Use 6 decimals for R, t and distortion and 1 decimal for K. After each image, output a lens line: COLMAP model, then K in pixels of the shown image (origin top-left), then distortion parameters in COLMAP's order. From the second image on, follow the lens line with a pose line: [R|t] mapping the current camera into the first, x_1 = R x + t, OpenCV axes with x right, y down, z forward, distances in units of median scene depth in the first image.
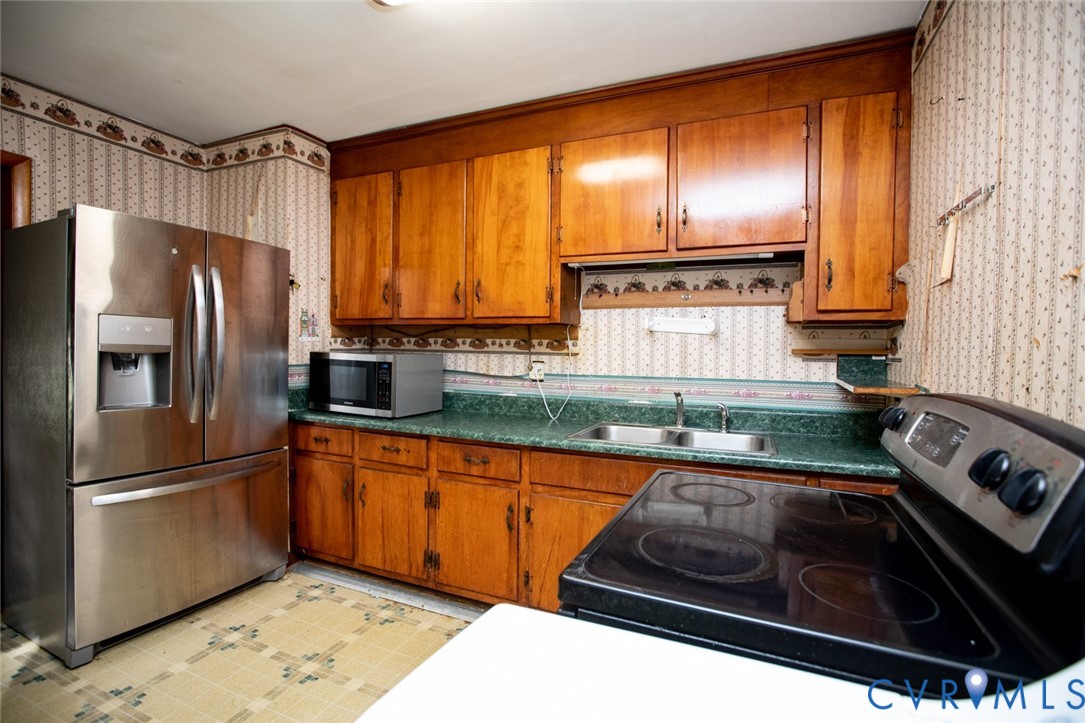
lens RADIAL K [[496.6, 0, 543.7], [0, 496.6, 357.2], [0, 0, 1]] dist [-0.045677, 0.015021]
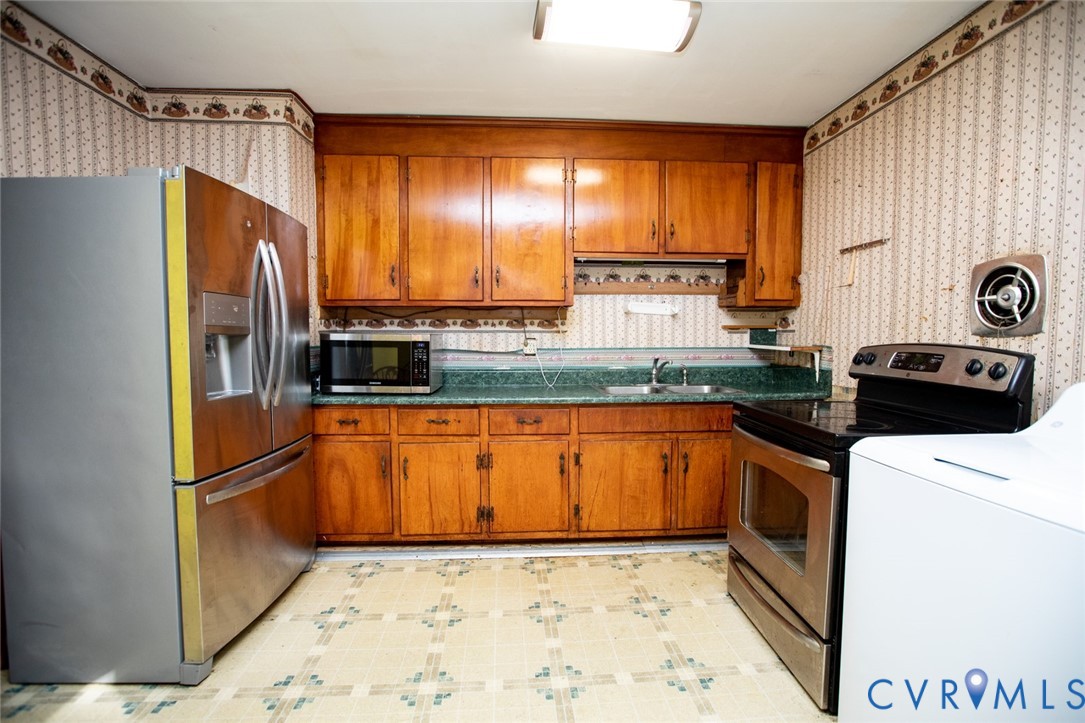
lens RADIAL K [[496.6, 0, 549.6], [0, 496.6, 355.3], [0, 0, 1]] dist [-0.045677, 0.015021]
pose [[0.892229, -0.036046, 0.450142, -0.562424], [0.021811, 0.999086, 0.036772, 0.006862], [-0.451056, -0.022991, 0.892200, -0.071605]]
